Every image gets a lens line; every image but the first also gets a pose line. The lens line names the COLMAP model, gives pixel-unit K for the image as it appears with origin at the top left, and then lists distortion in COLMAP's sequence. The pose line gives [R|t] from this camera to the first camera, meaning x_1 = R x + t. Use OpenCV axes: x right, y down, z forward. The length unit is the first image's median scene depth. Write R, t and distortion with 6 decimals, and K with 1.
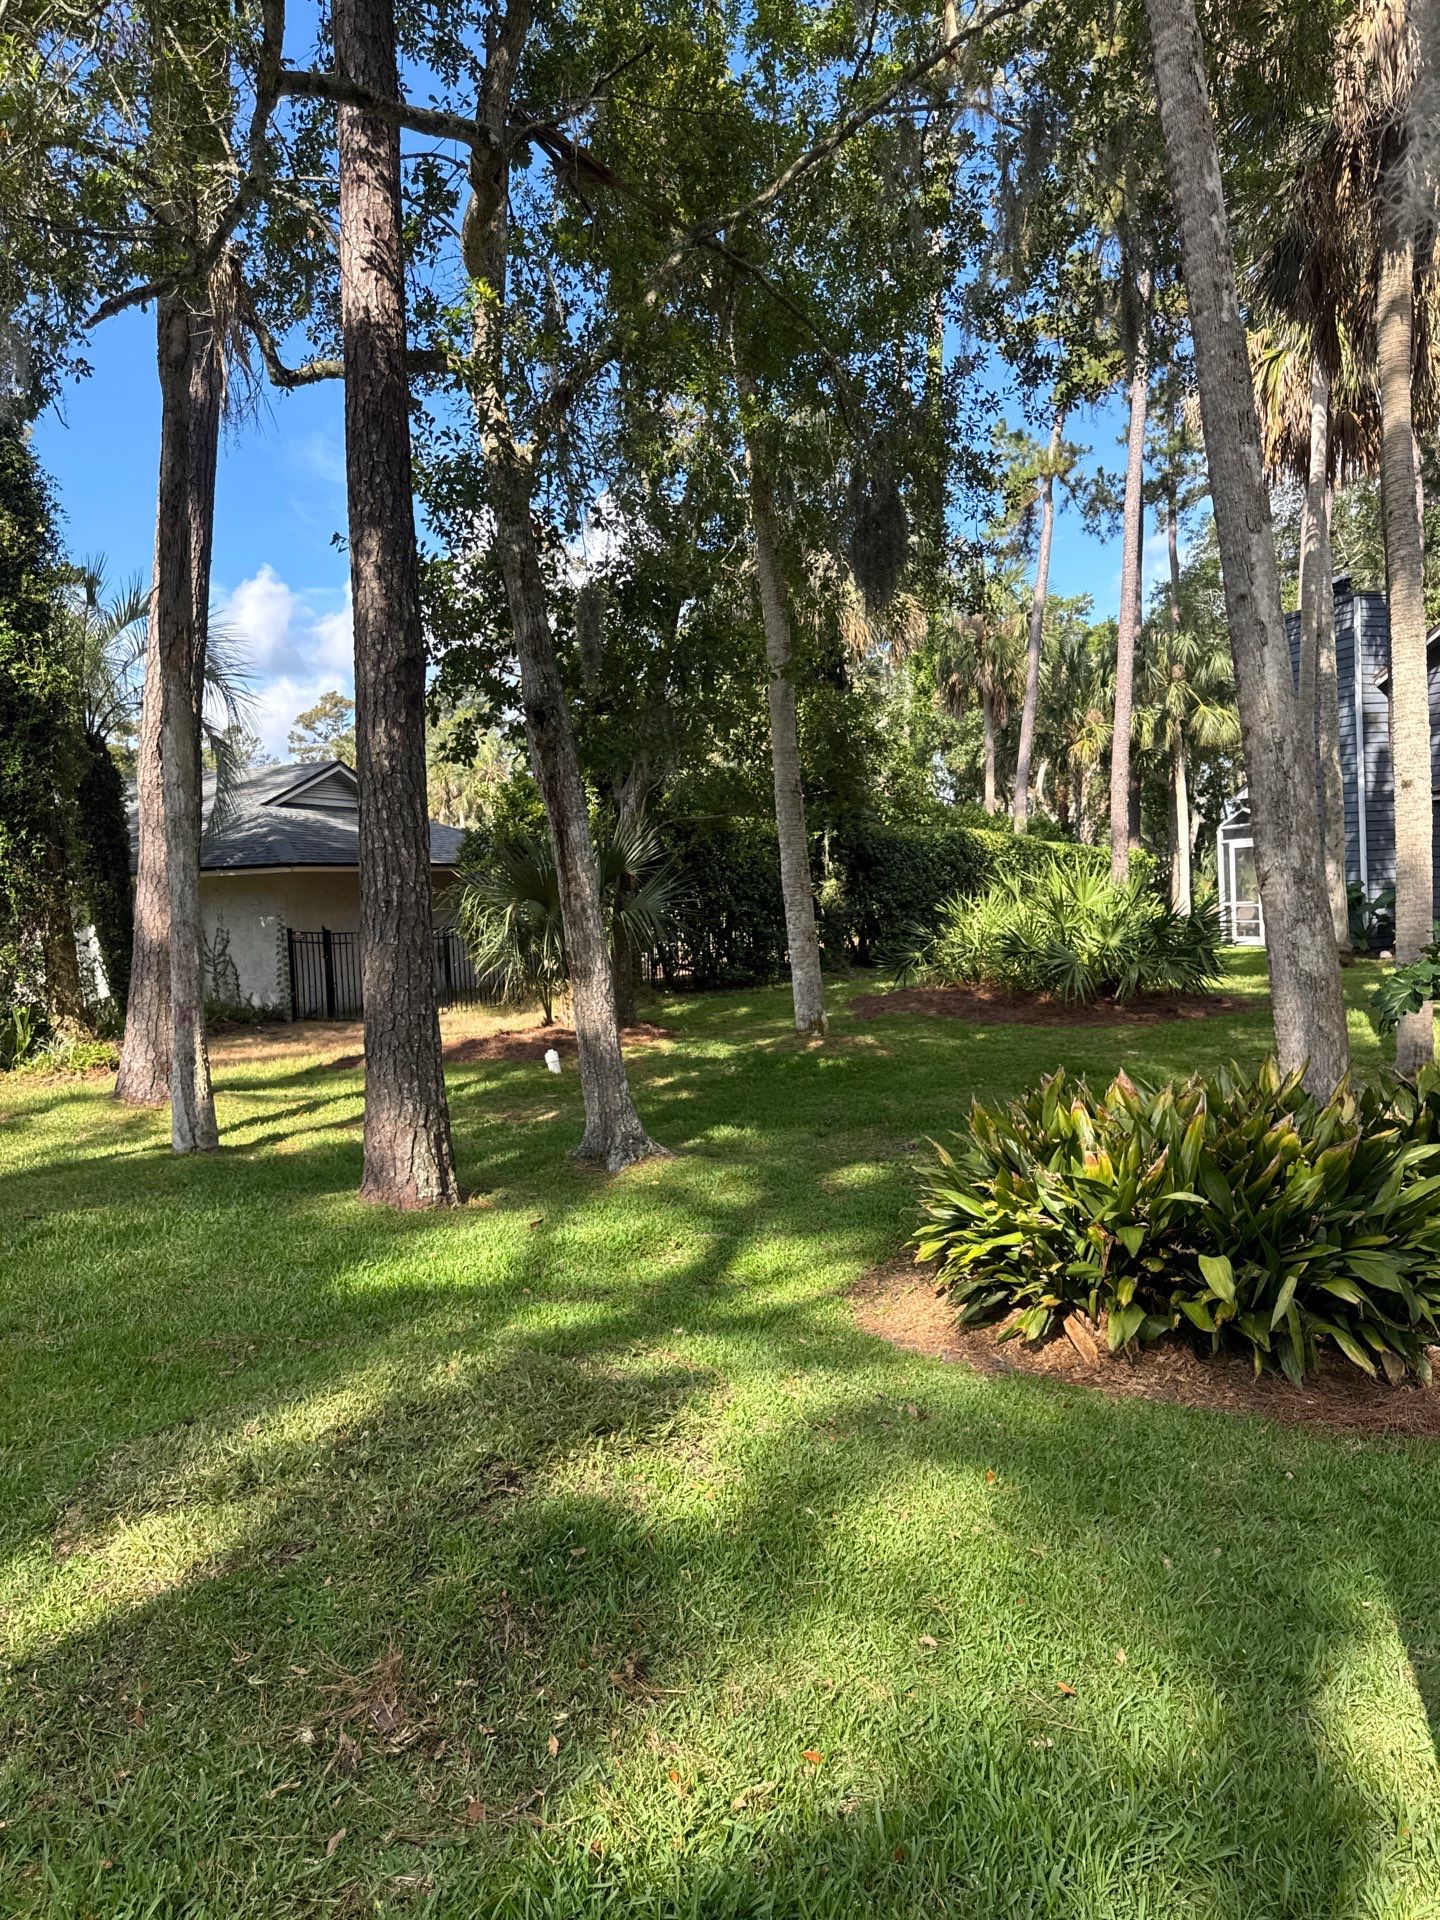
lens RADIAL K [[1366.2, 0, 733.9], [0, 1366.2, 963.5], [0, 0, 1]] dist [0.004494, -0.005060]
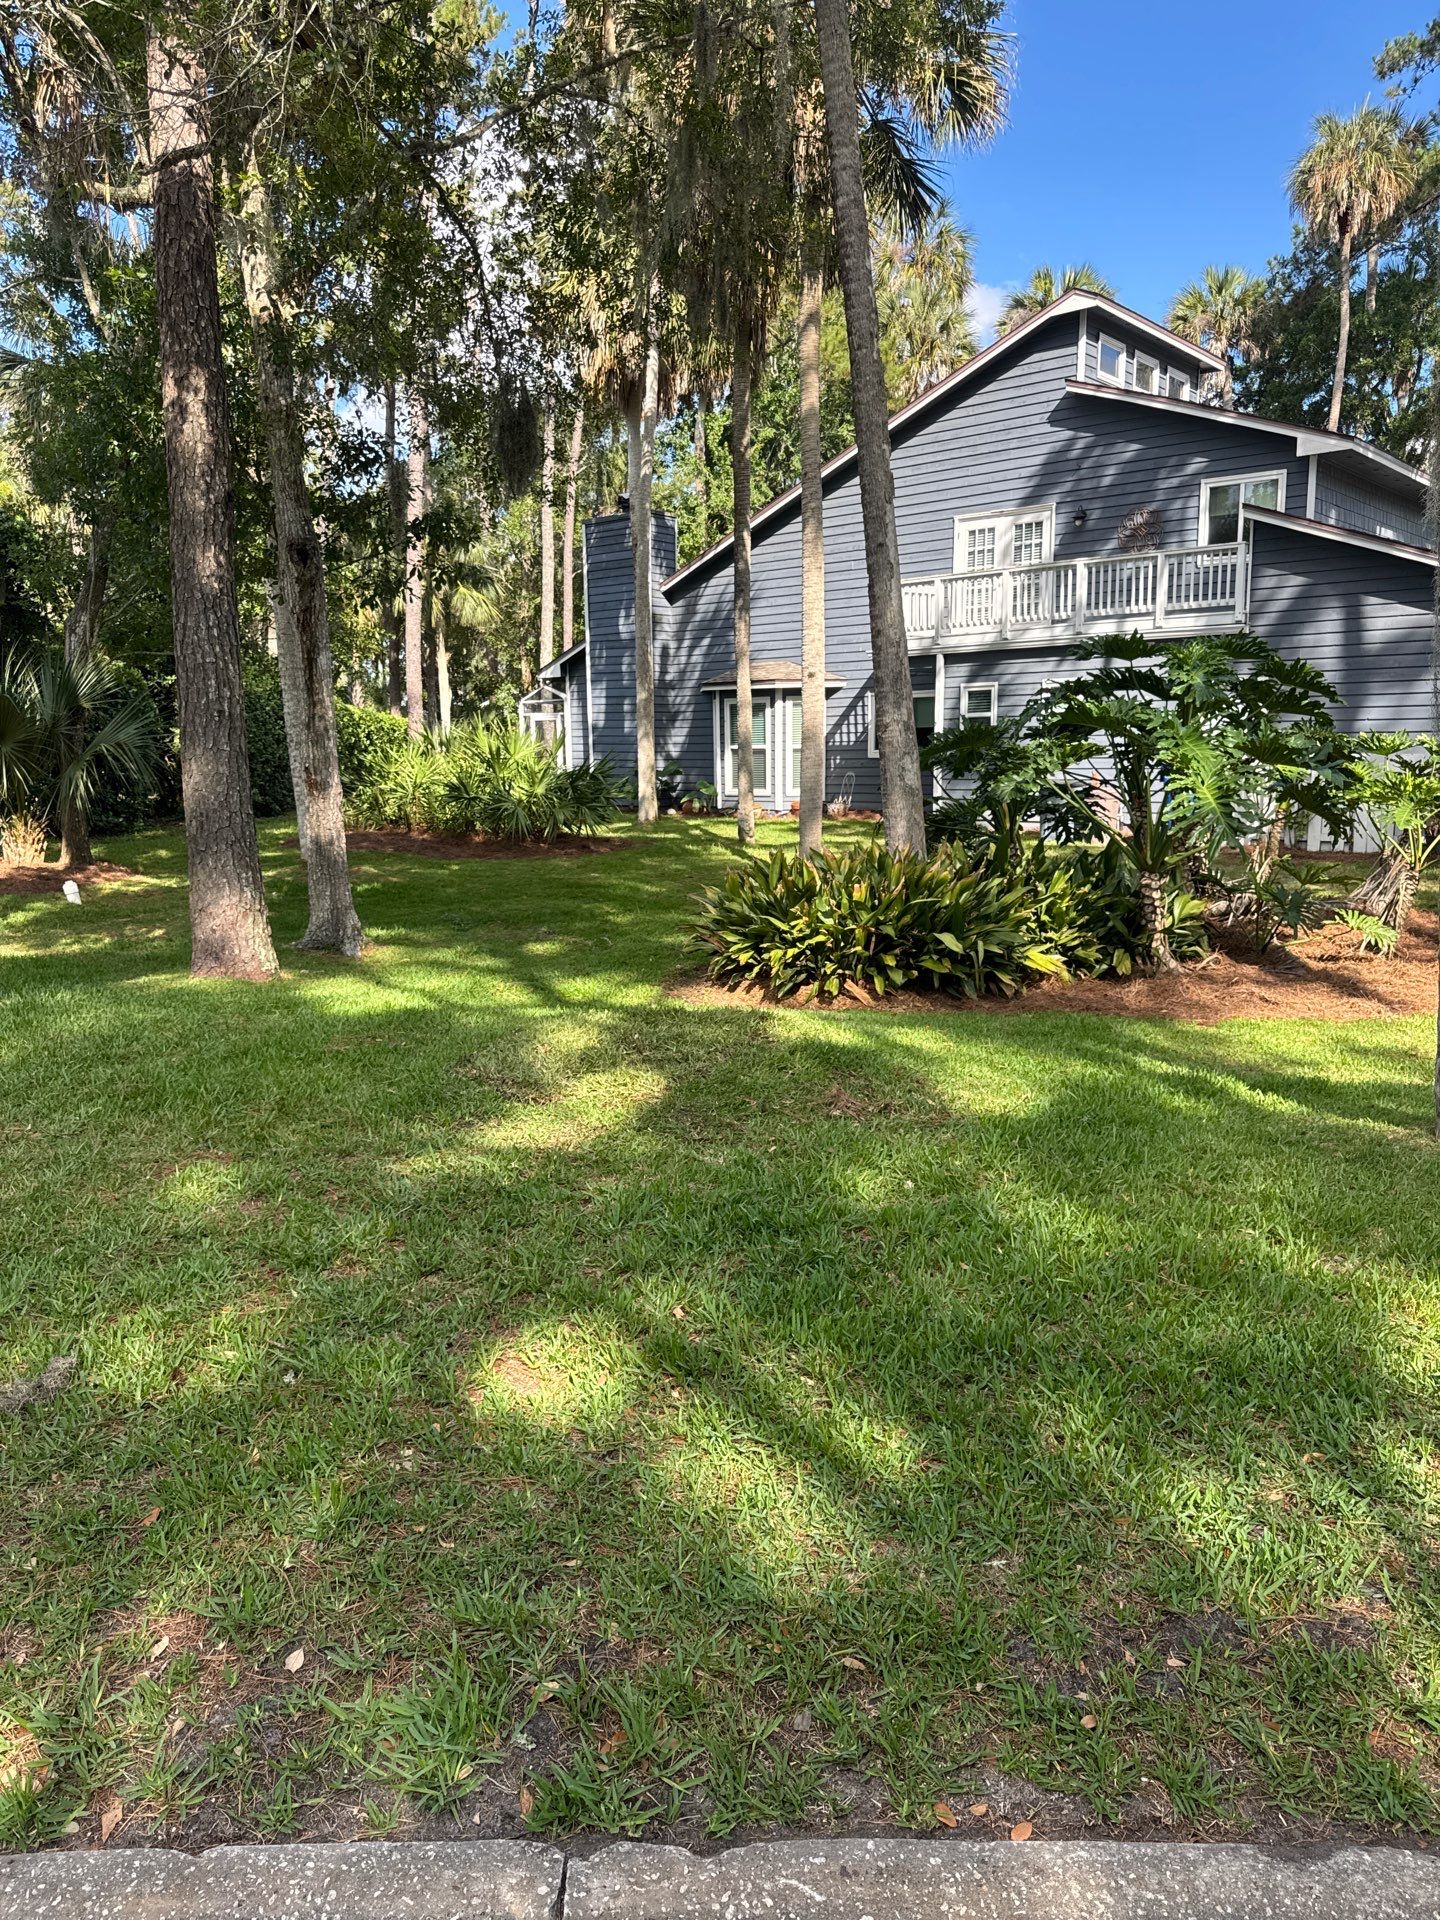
lens RADIAL K [[1363.6, 0, 756.8], [0, 1363.6, 966.0], [0, 0, 1]] dist [0.022268, -0.005406]
pose [[0.819493, -0.044937, 0.571325, -0.373363], [-0.007480, 0.995997, 0.089068, 0.043032], [-0.573041, -0.077264, 0.815877, -0.141570]]
